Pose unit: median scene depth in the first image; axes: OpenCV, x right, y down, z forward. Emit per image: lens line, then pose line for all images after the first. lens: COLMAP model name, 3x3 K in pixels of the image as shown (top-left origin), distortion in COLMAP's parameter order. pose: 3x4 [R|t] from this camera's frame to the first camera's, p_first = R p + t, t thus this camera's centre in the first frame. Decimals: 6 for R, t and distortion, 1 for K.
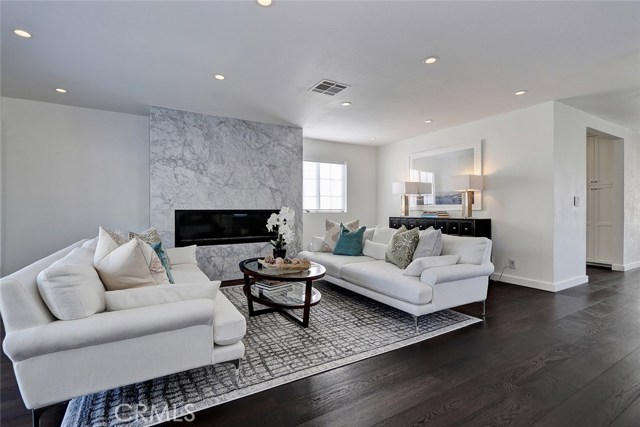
lens RADIAL K [[295.5, 0, 317.0], [0, 295.5, 210.7], [0, 0, 1]] dist [0.001037, -0.000786]
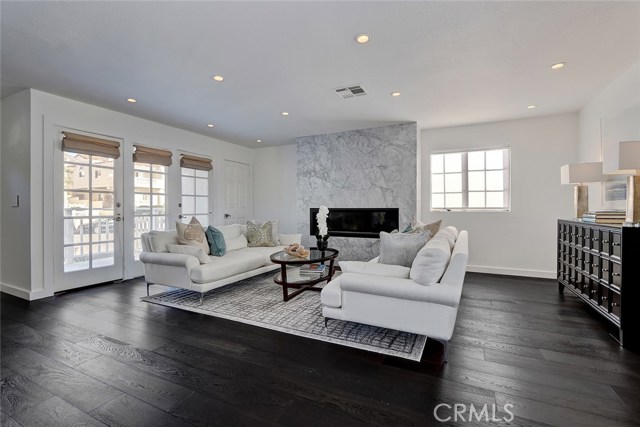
lens RADIAL K [[295.5, 0, 319.4], [0, 295.5, 211.3], [0, 0, 1]] dist [0.001037, -0.000786]
pose [[0.553227, 0.009965, -0.832971, 0.639174], [-0.003237, 0.999947, 0.009812, -0.001890], [0.833025, -0.002732, 0.553229, 0.246998]]
